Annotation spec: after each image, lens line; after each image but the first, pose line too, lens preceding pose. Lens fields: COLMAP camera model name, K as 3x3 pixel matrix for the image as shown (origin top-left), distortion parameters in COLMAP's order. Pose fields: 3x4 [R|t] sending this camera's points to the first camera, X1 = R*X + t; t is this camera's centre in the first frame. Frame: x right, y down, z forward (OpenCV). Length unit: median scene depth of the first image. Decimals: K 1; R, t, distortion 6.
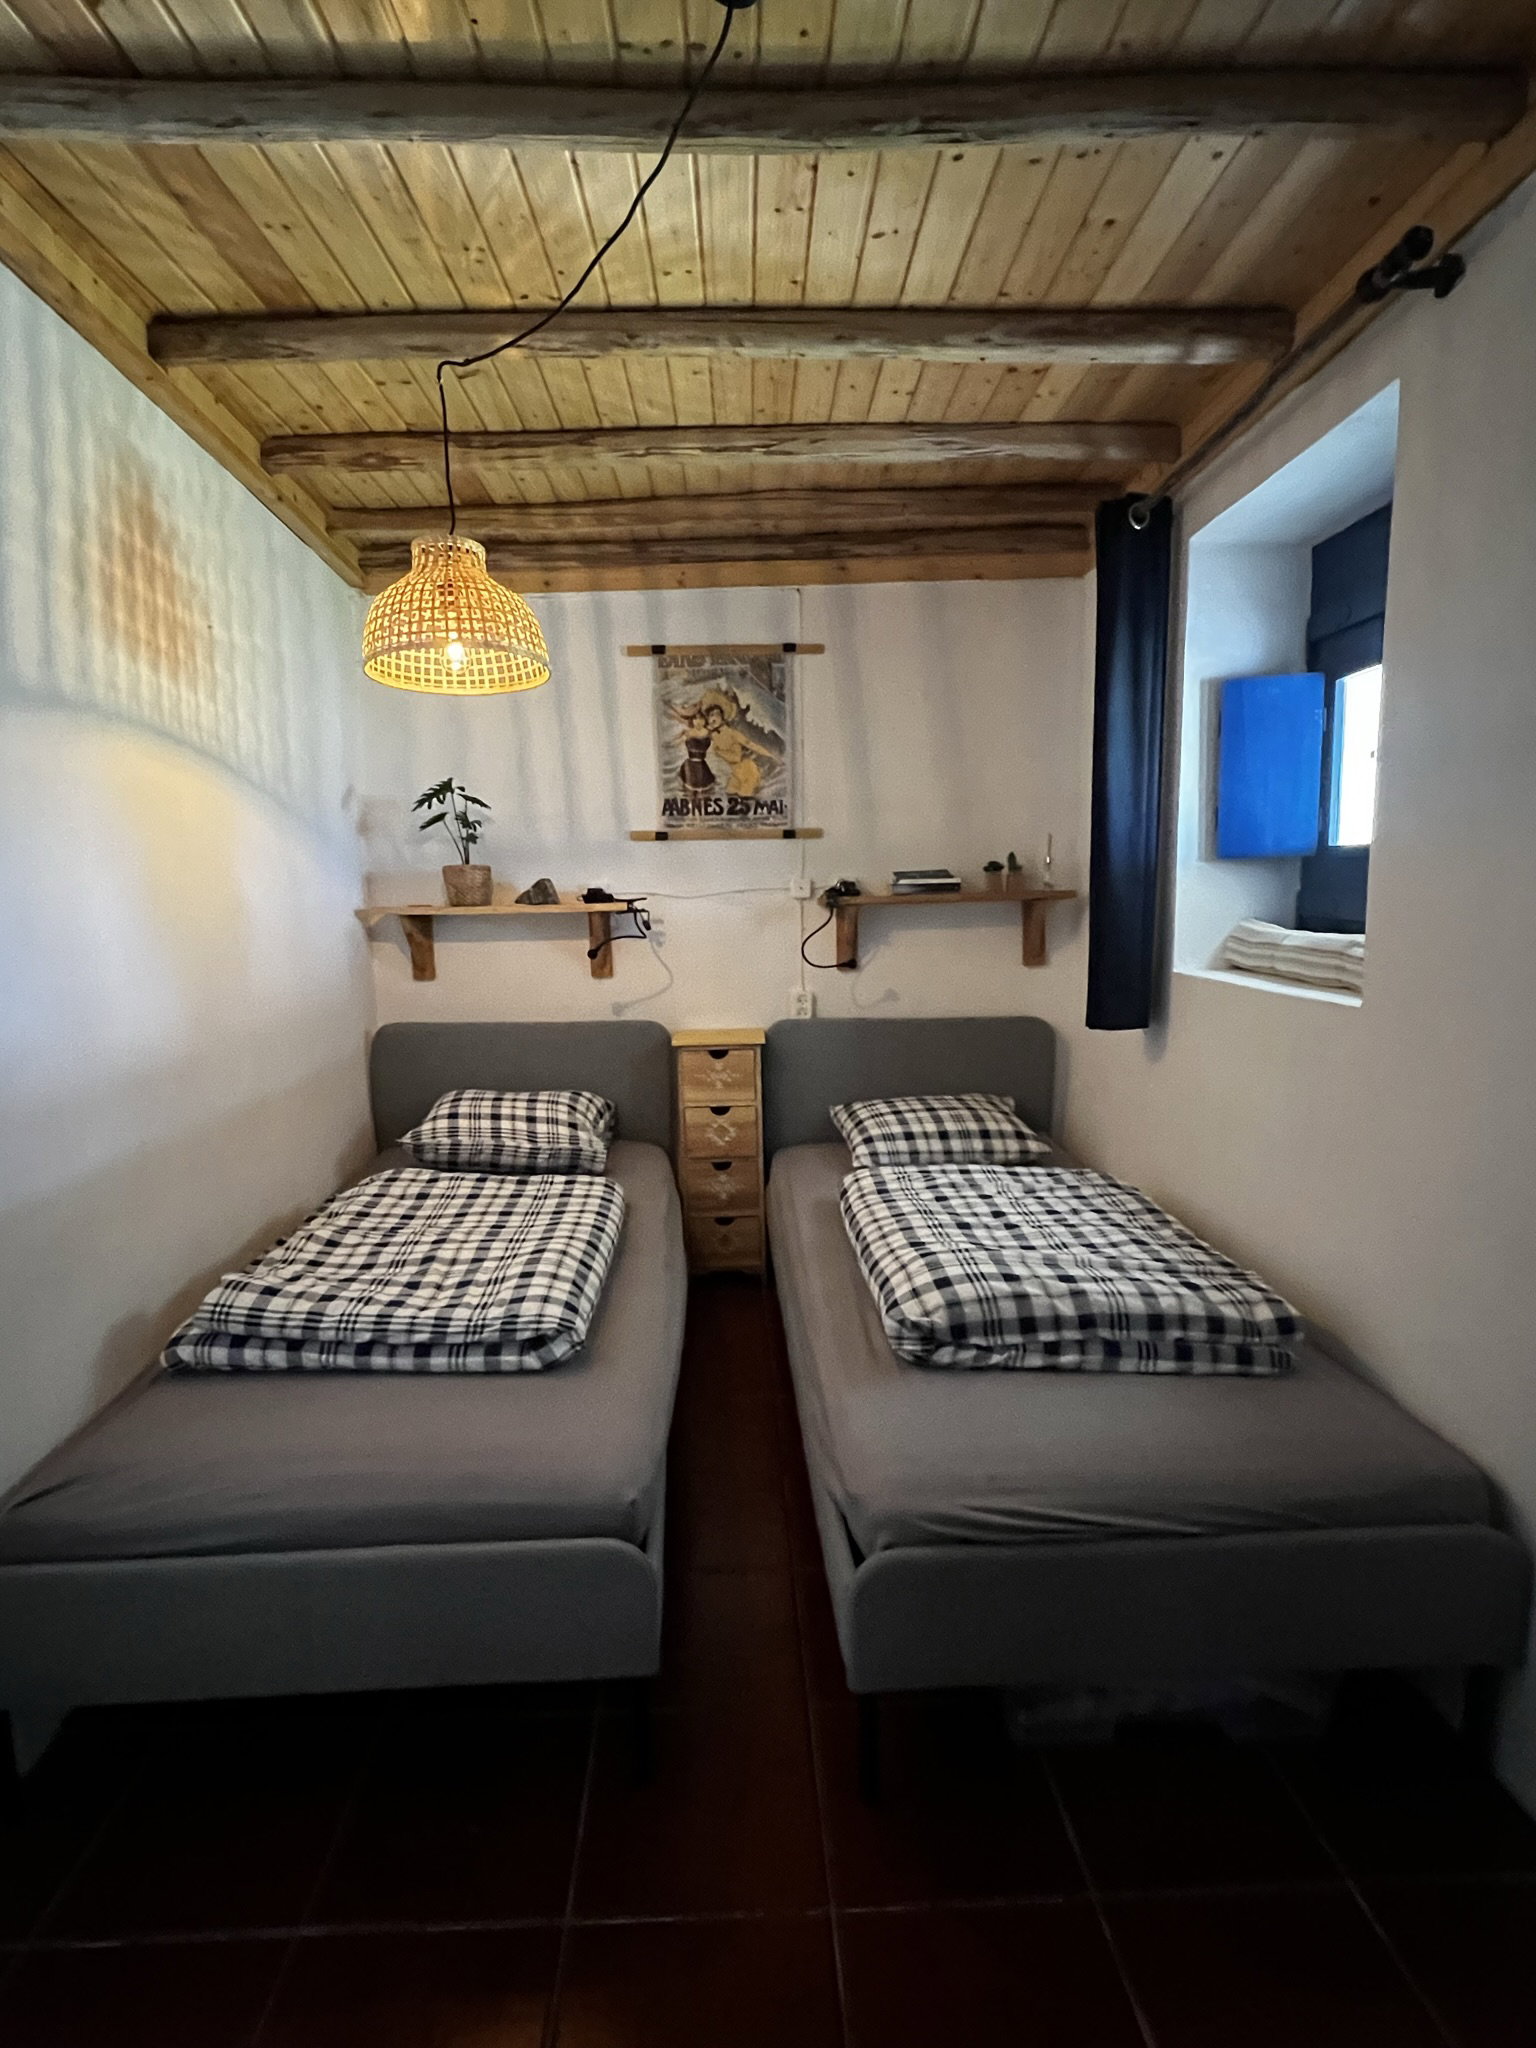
lens RADIAL K [[1049.8, 0, 755.1], [0, 1049.8, 1032.1], [0, 0, 1]] dist [0.002580, 0.000656]
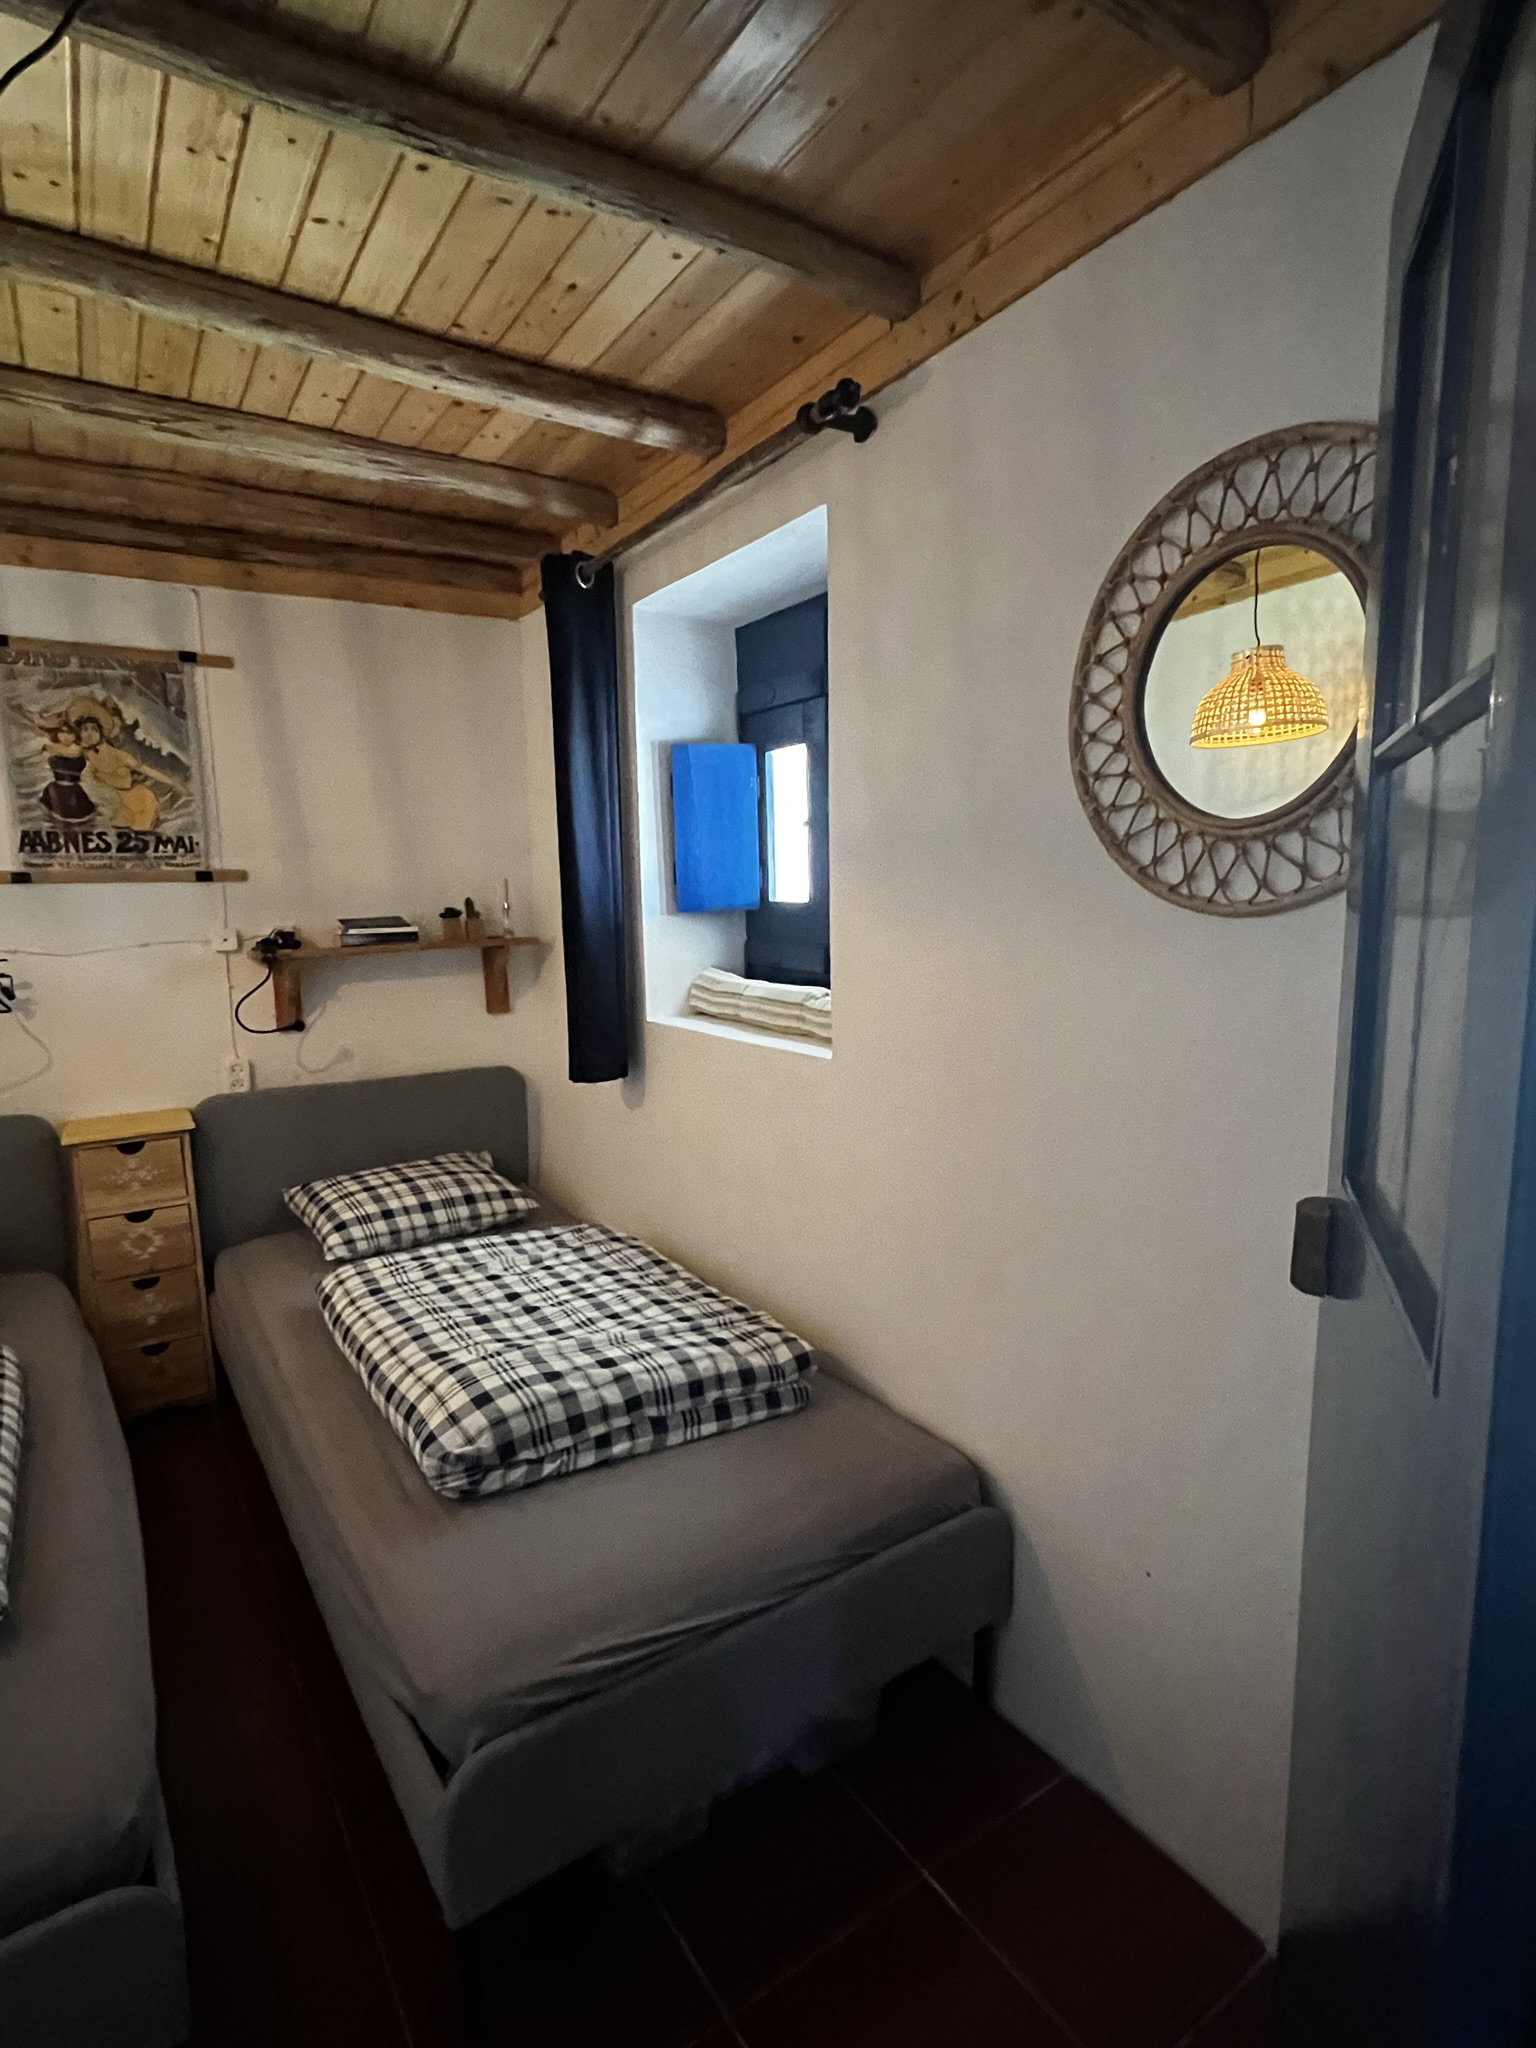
lens RADIAL K [[1049.8, 0, 755.1], [0, 1049.8, 1032.1], [0, 0, 1]] dist [0.002580, 0.000656]
pose [[0.851578, -0.070785, 0.519427, -0.053060], [0.076479, 0.997016, 0.010483, -0.053446], [-0.518619, 0.030798, 0.854450, 0.069057]]
